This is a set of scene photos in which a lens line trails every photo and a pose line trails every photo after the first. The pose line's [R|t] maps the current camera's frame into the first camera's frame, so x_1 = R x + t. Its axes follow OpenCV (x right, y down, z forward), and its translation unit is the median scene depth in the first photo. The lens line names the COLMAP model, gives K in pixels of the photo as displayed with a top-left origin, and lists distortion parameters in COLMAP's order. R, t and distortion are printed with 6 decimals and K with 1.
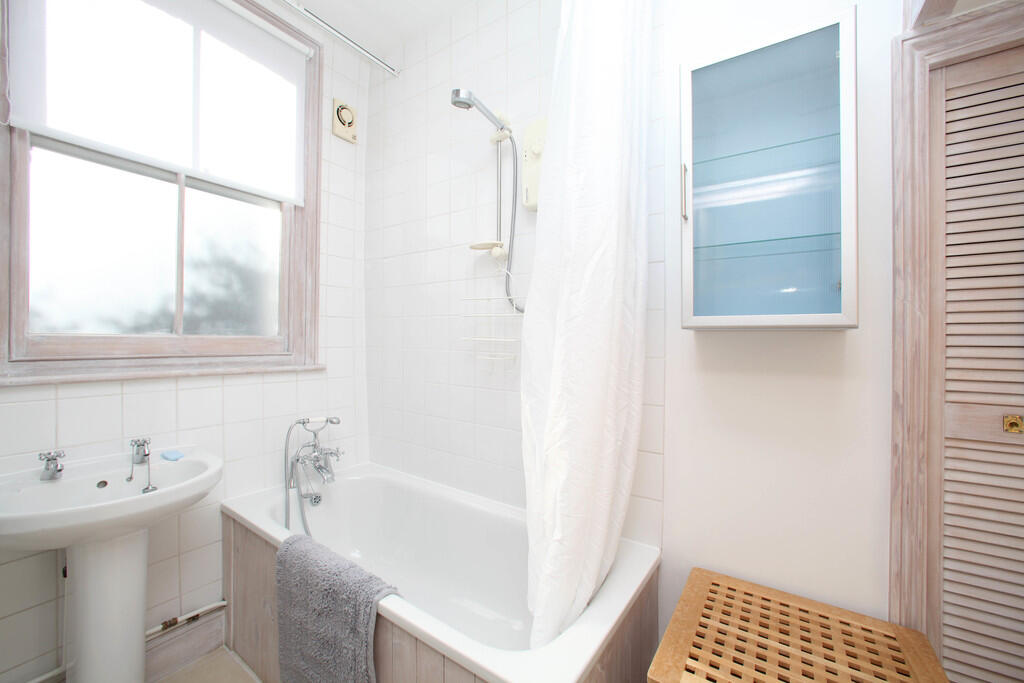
lens RADIAL K [[410.3, 0, 512.8], [0, 410.3, 341.6], [0, 0, 1]] dist [-0.027101, 0.000213]
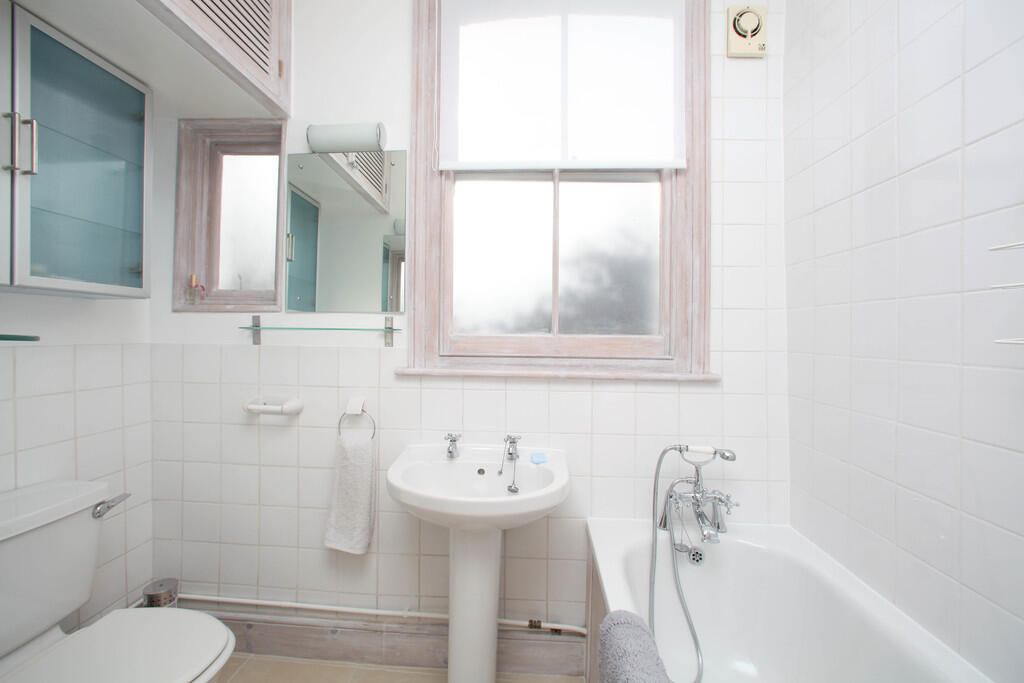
lens RADIAL K [[410.3, 0, 511.8], [0, 410.3, 338.5], [0, 0, 1]] dist [-0.027101, 0.000213]
pose [[0.499779, 0.004773, -0.866140, -0.014942], [-0.009833, 0.999952, -0.000163, -0.005559], [0.866097, 0.008599, 0.499802, 0.372962]]
